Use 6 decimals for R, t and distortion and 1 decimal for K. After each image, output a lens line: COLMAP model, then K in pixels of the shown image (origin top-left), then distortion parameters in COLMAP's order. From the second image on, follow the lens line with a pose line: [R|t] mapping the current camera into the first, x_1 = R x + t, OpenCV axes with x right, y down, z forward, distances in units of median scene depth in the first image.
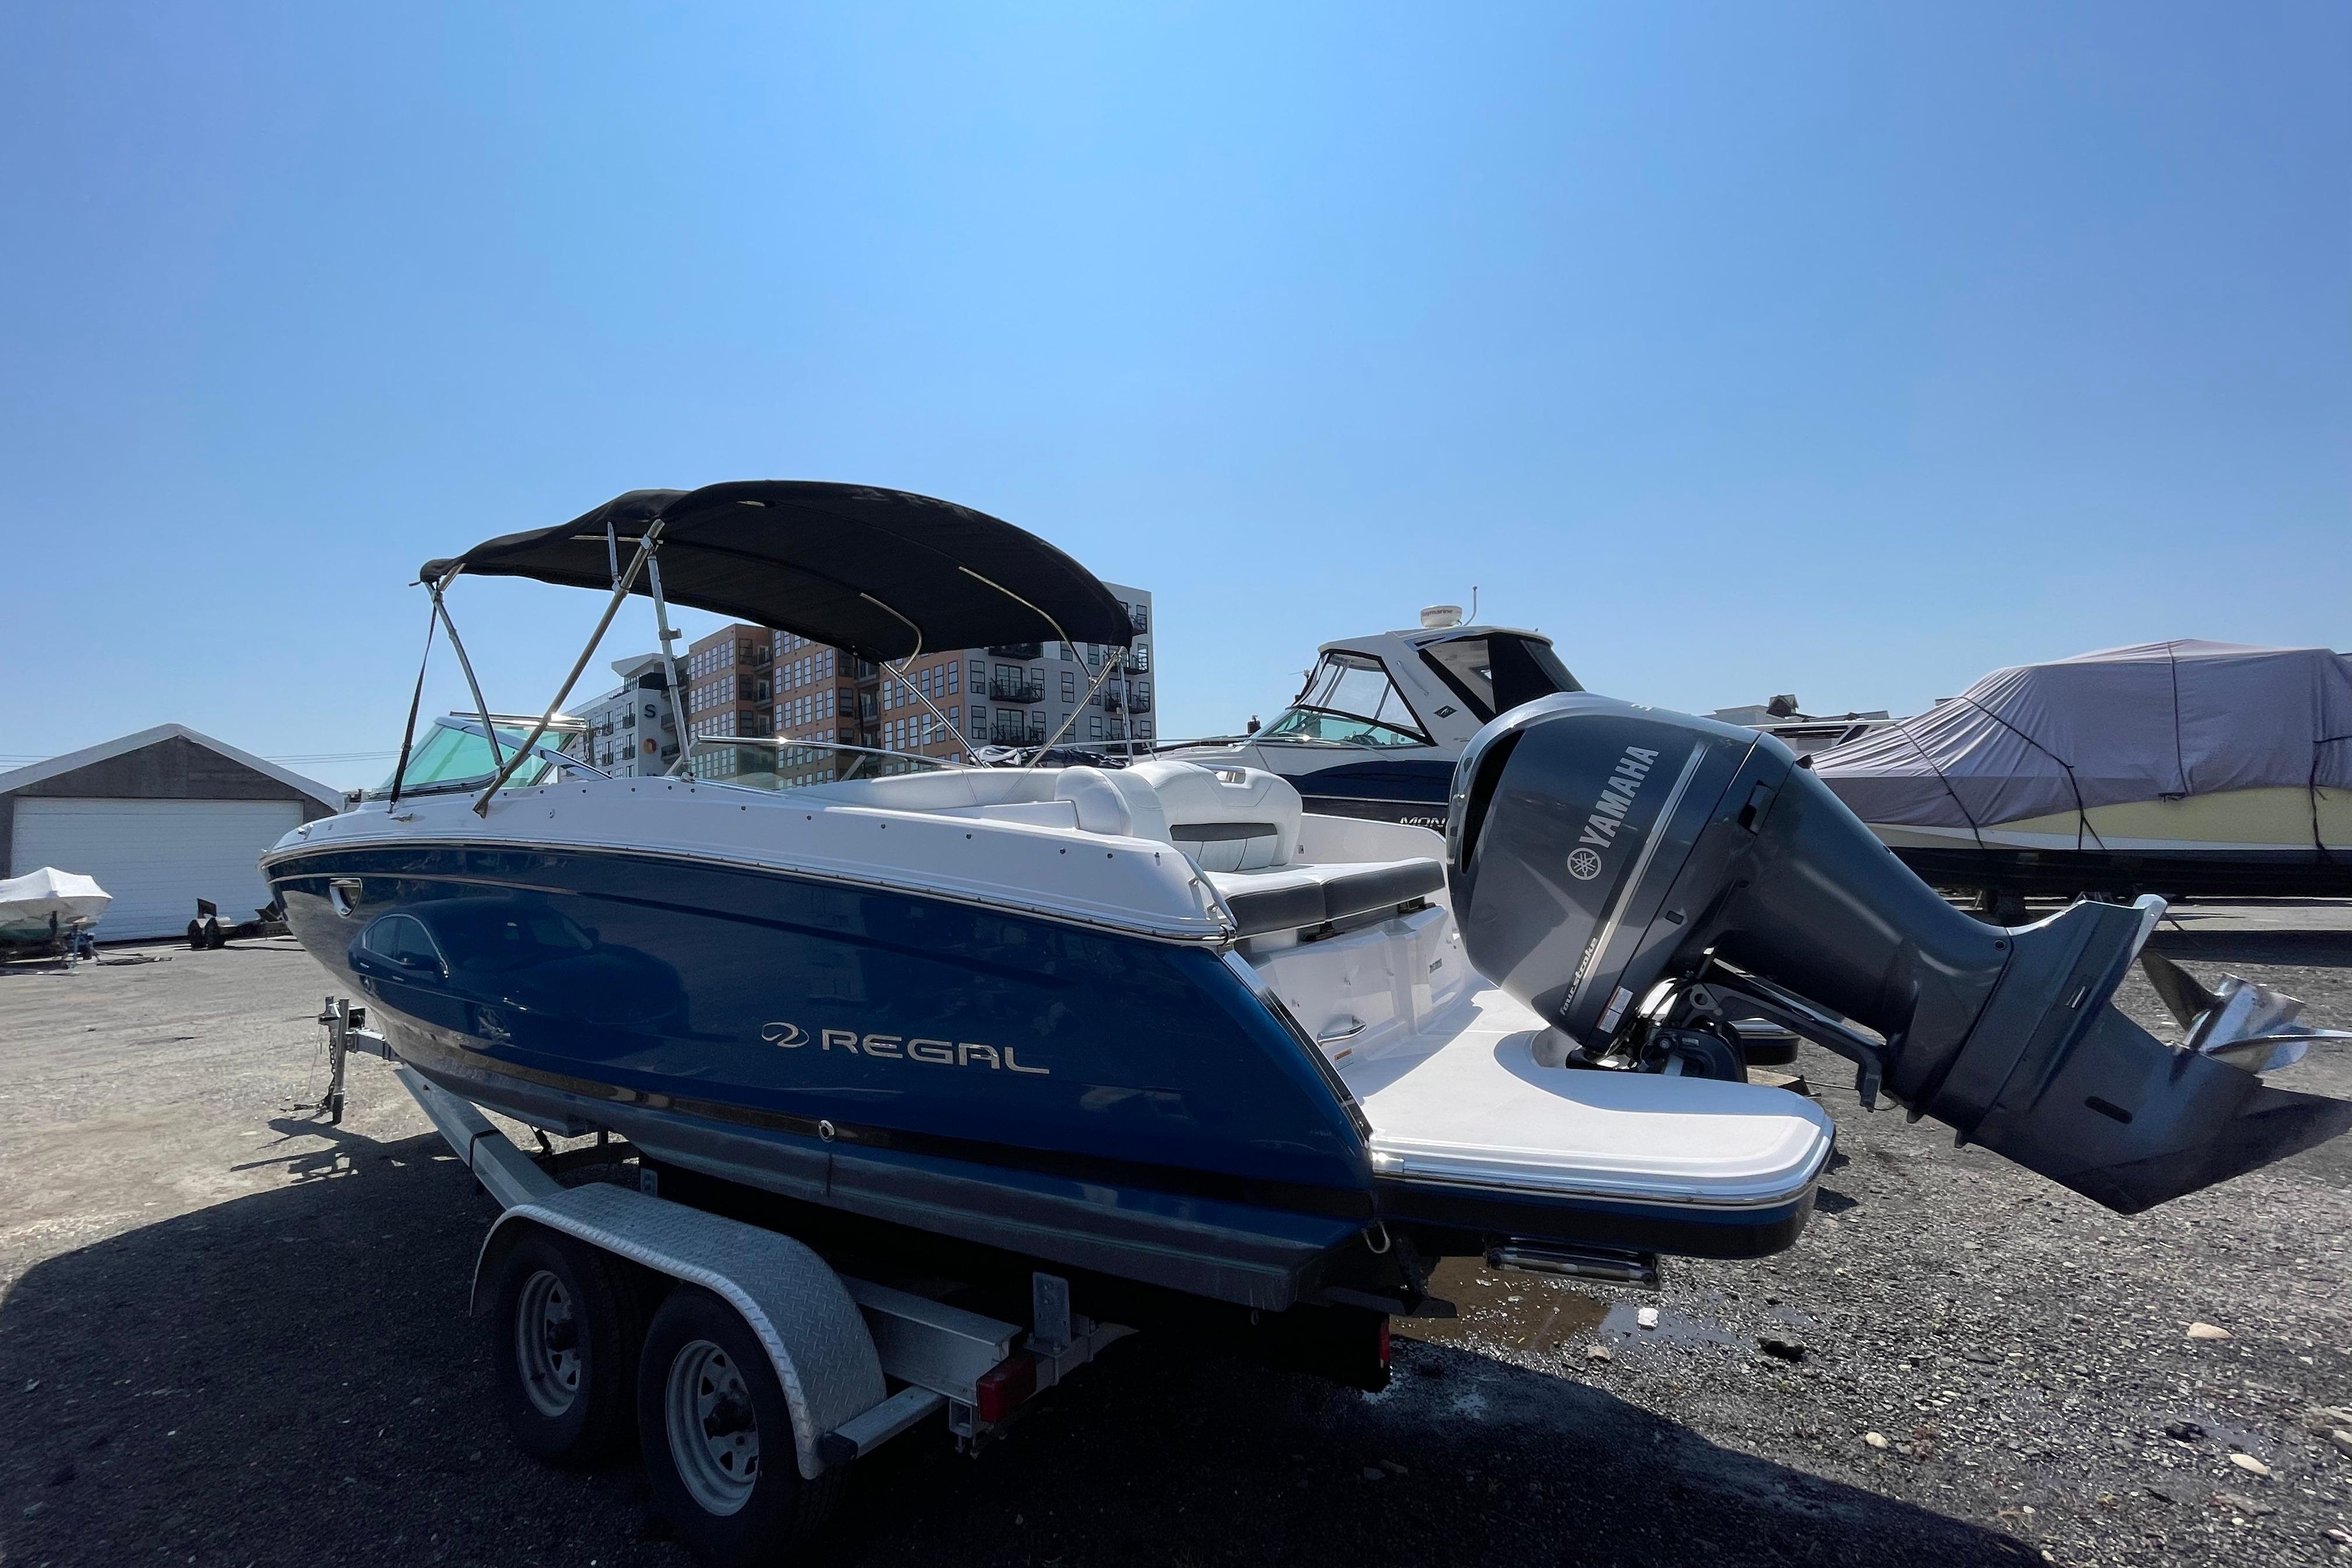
lens RADIAL K [[956.8, 0, 1170.1], [0, 956.8, 782.9], [0, 0, 1]] dist [0.001021, -0.001066]
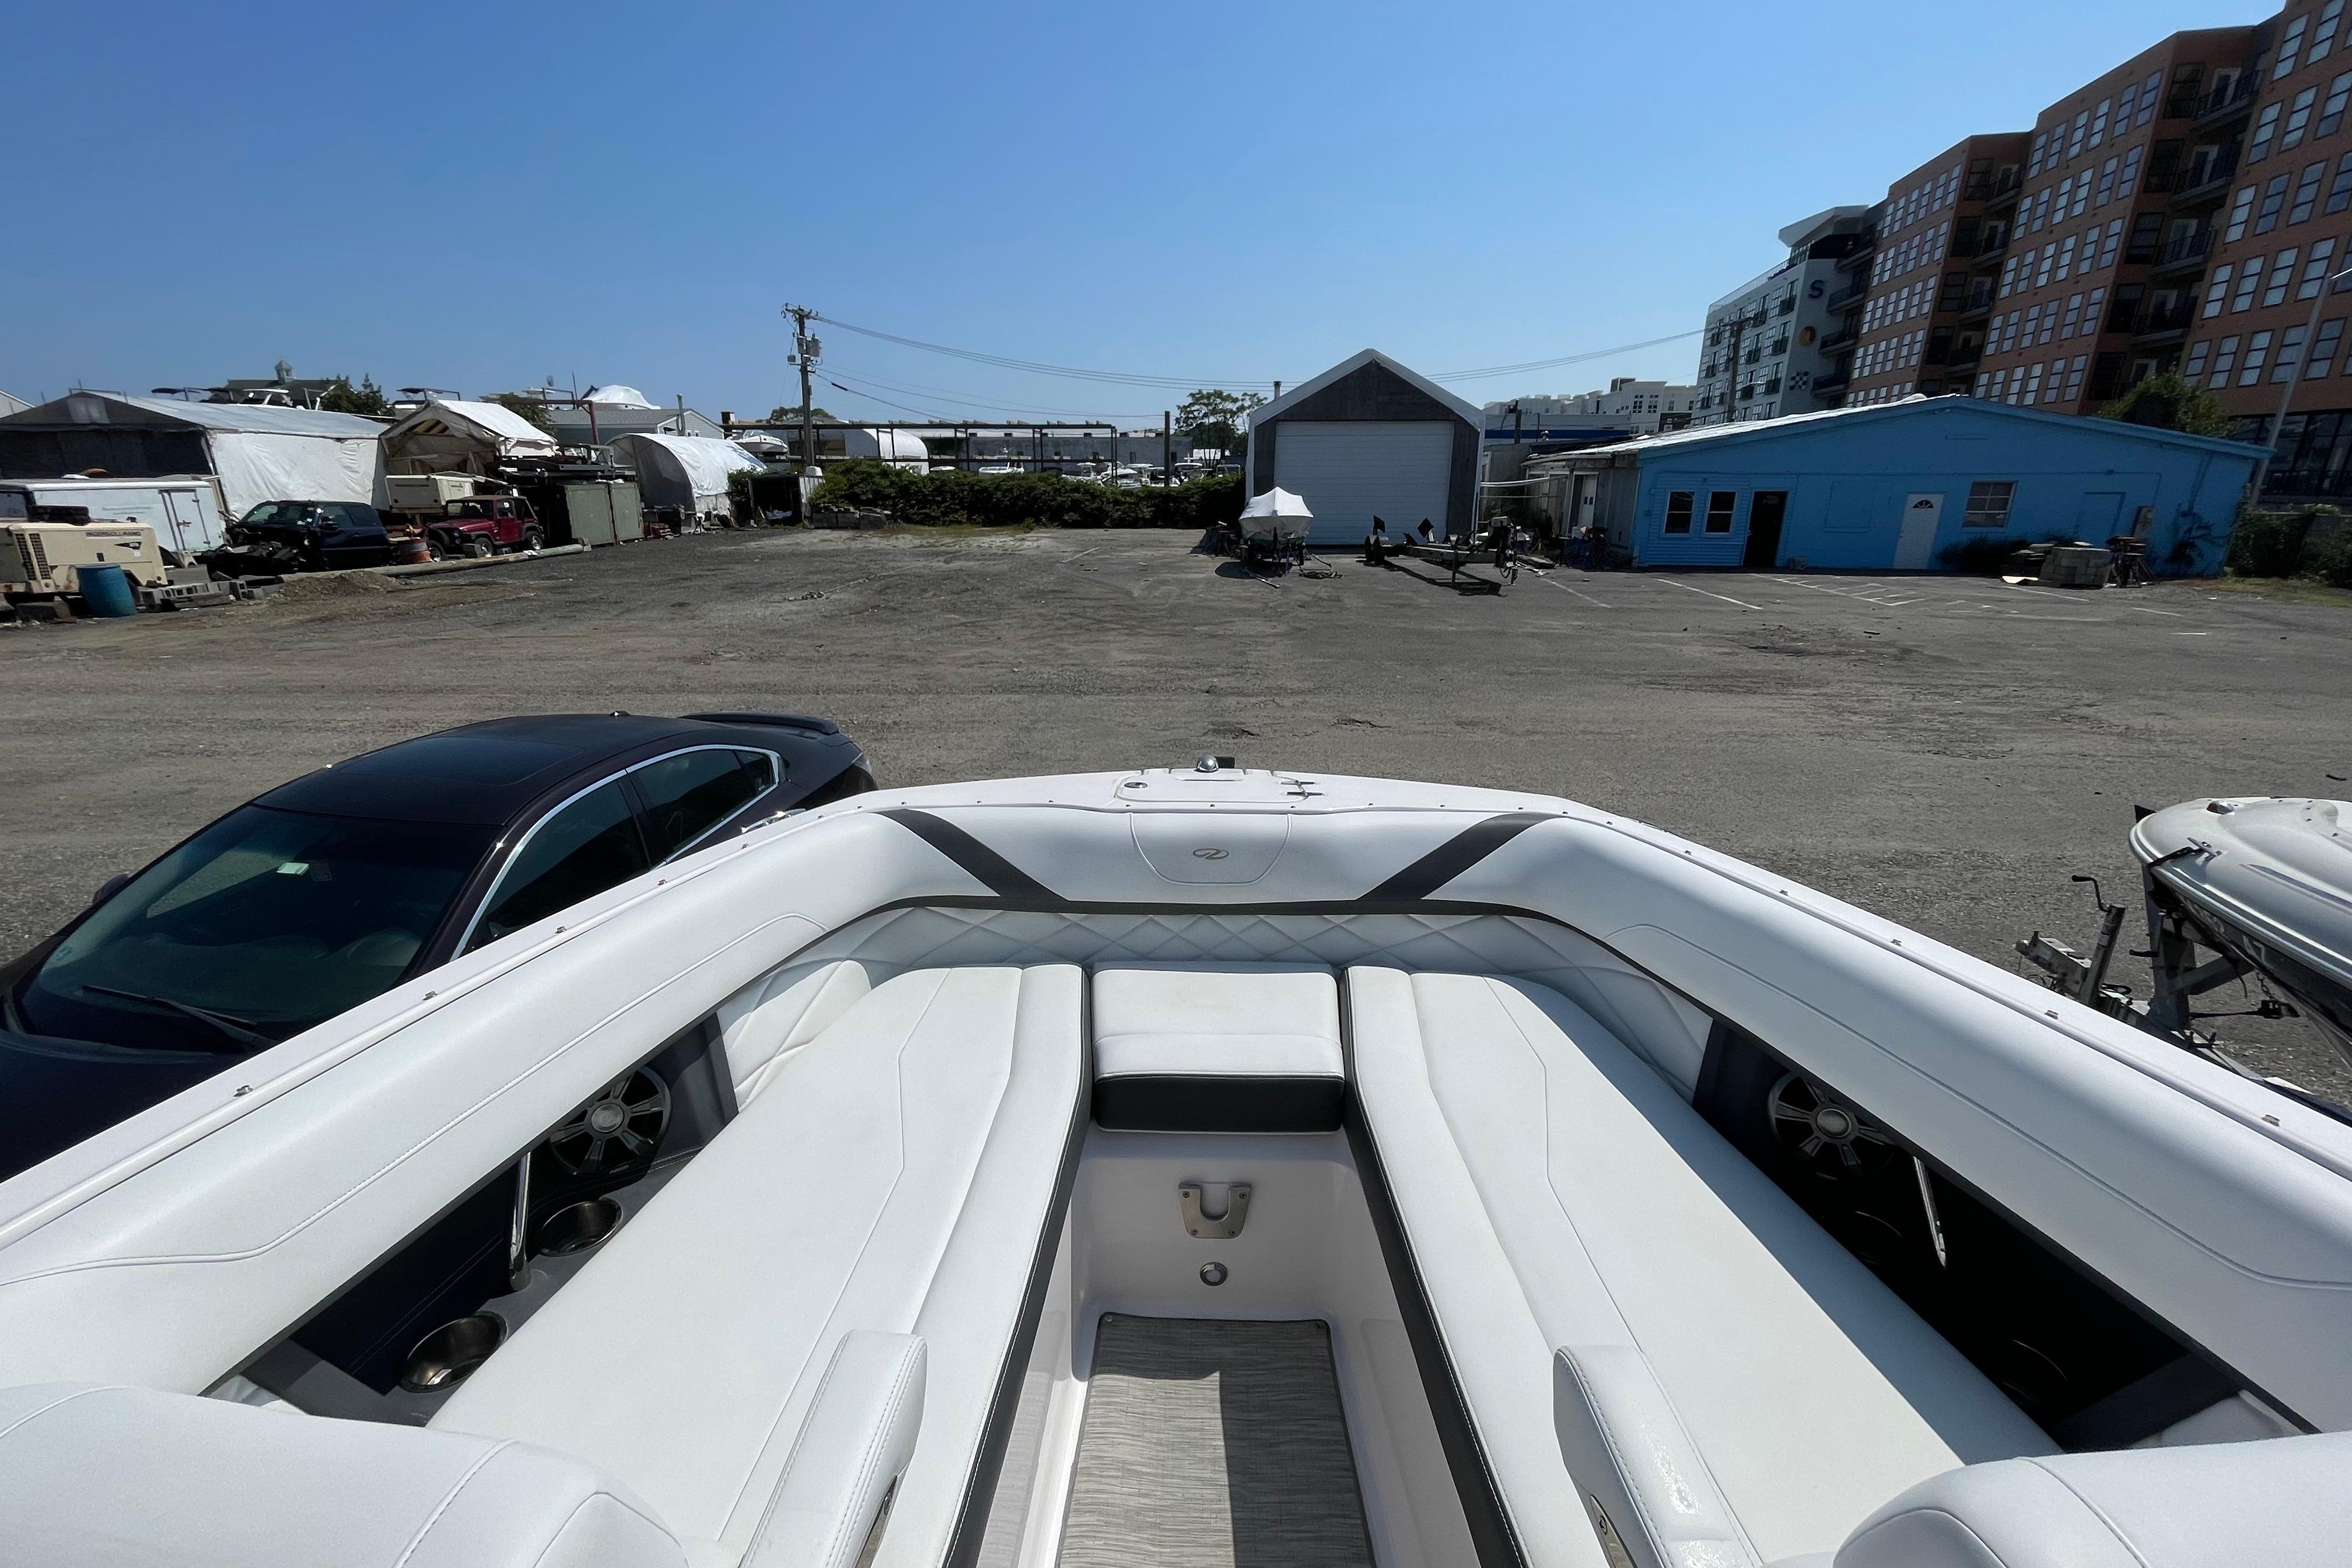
lens RADIAL K [[956.8, 0, 1172.3], [0, 956.8, 780.0], [0, 0, 1]] dist [0.001021, -0.001066]
pose [[0.507122, 0.300943, -0.807627, -0.113023], [0.033712, 0.929415, 0.367492, -0.013193], [0.861215, -0.213590, 0.461181, 0.187065]]
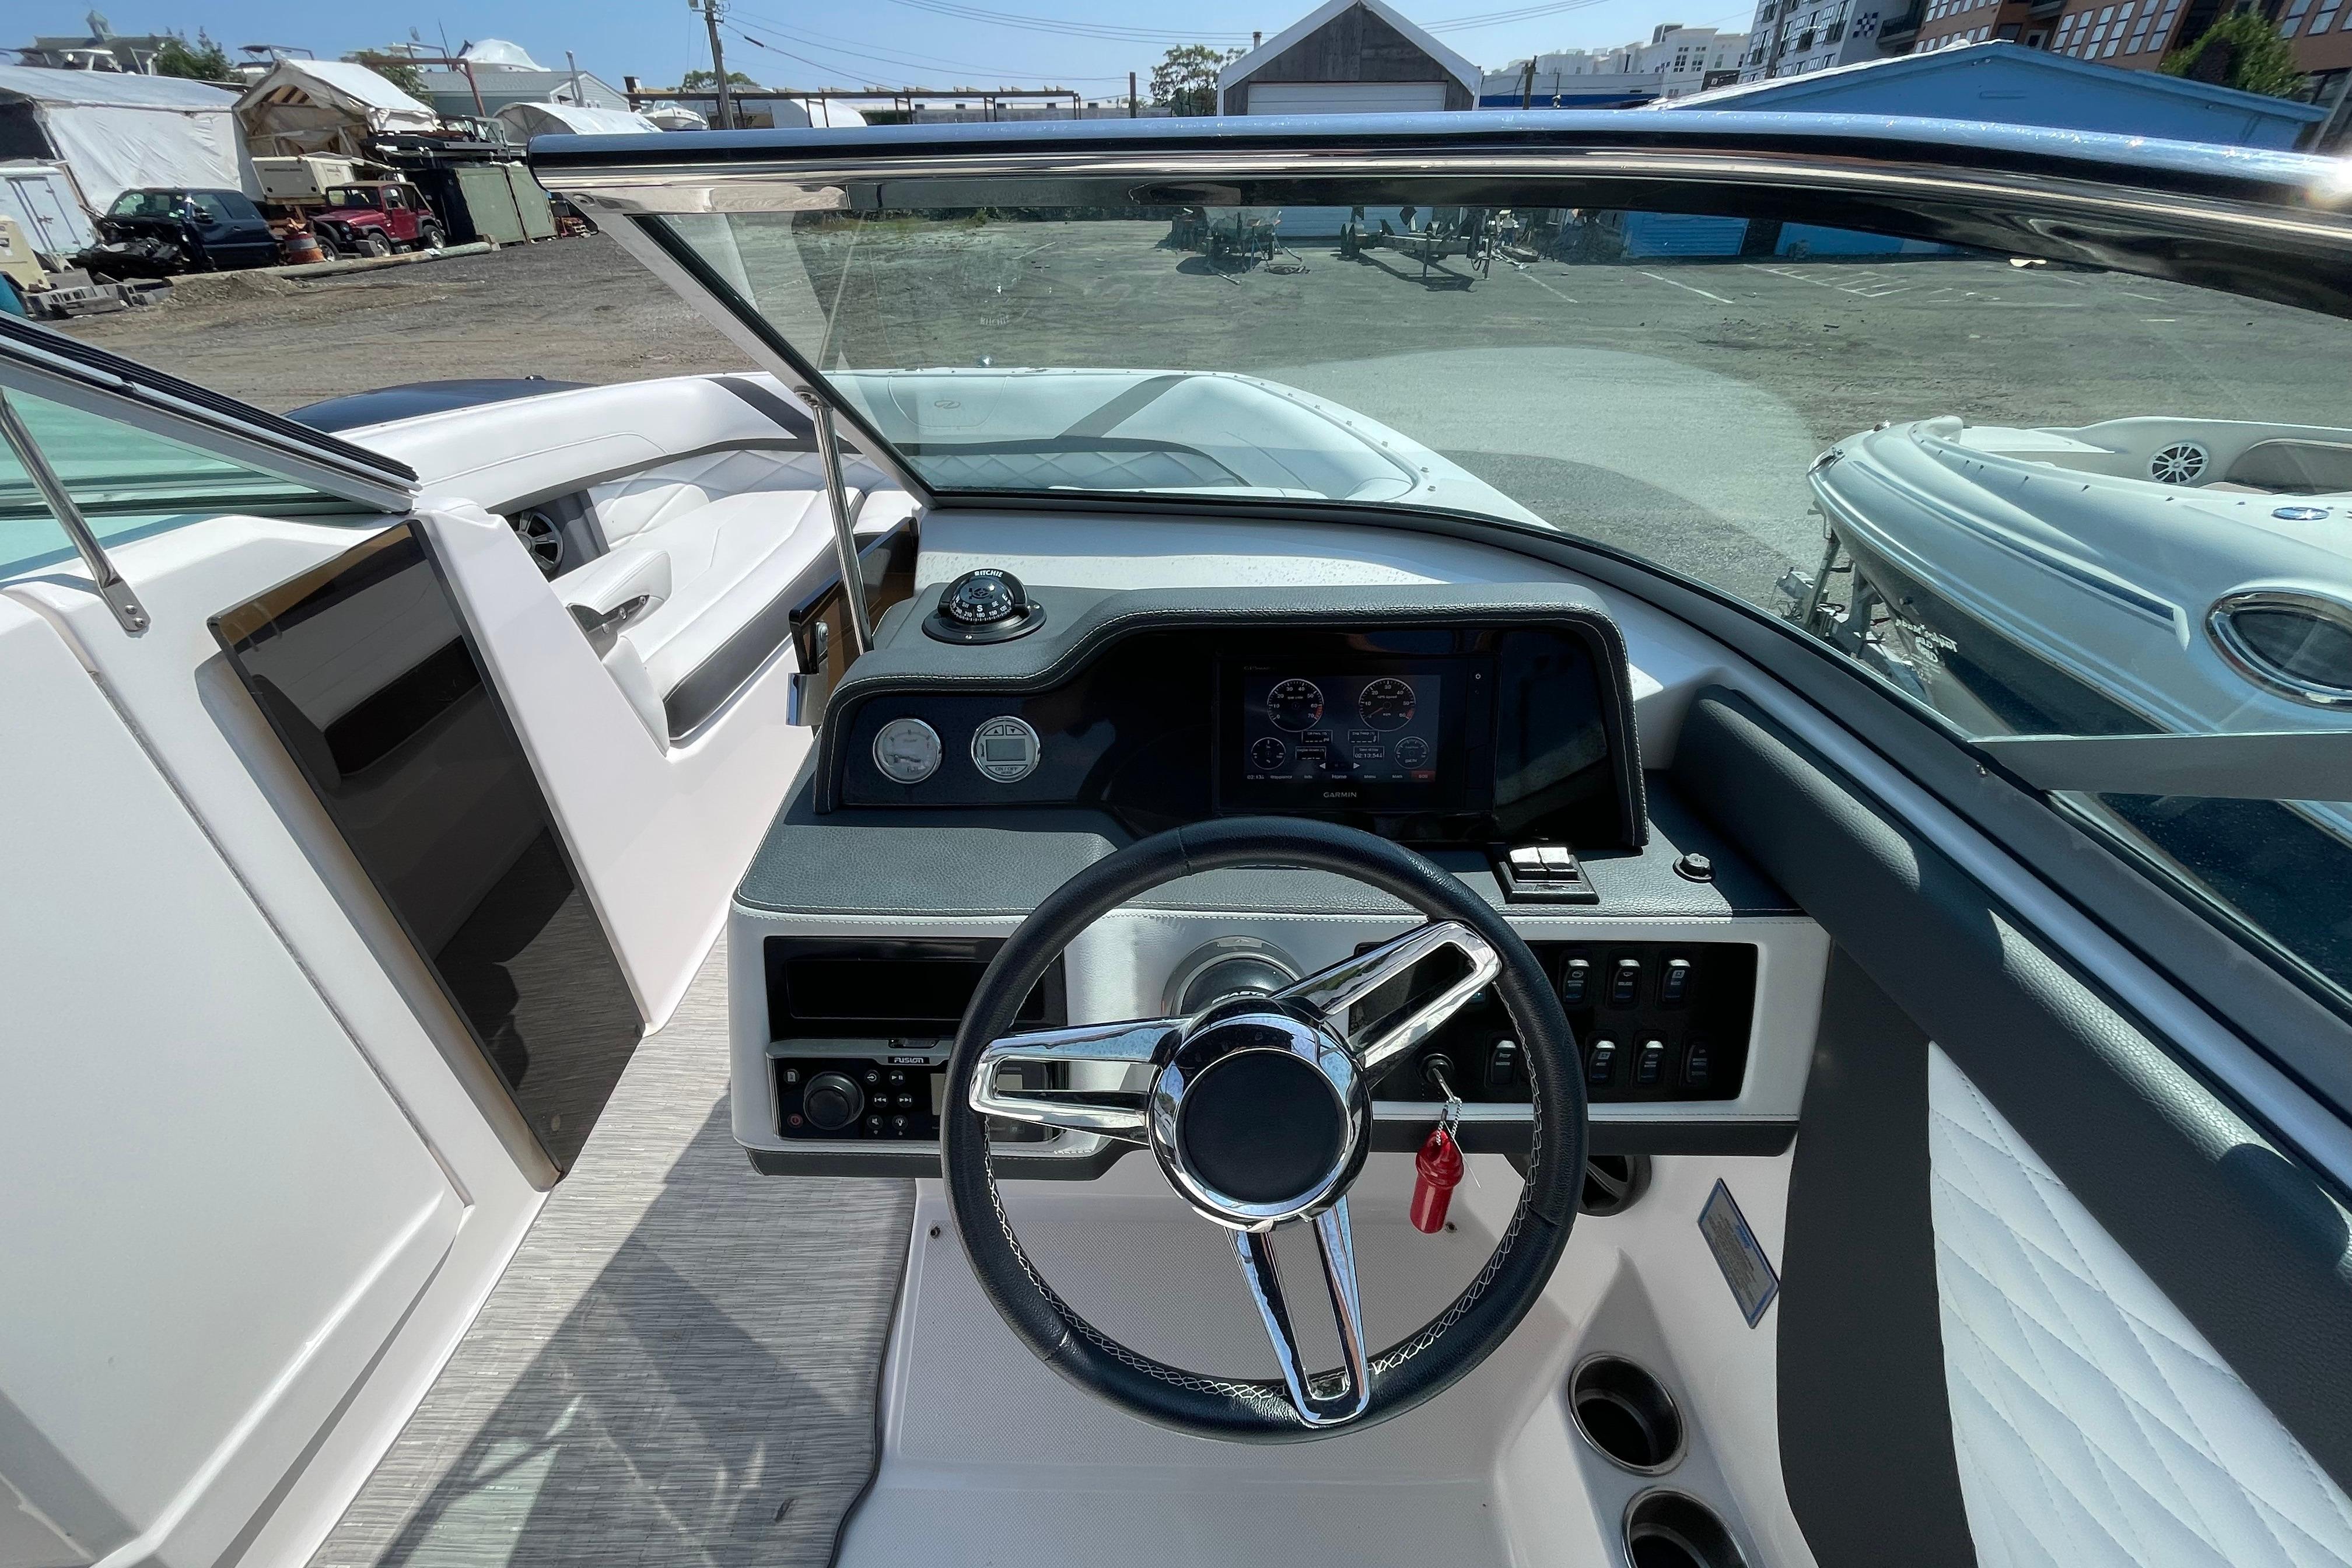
lens RADIAL K [[956.8, 0, 1172.4], [0, 956.8, 780.5], [0, 0, 1]] dist [0.001021, -0.001066]
pose [[0.521283, 0.497088, -0.693662, -0.072040], [0.038412, 0.798346, 0.600973, -0.009226], [0.852519, -0.339922, 0.397070, 0.188797]]
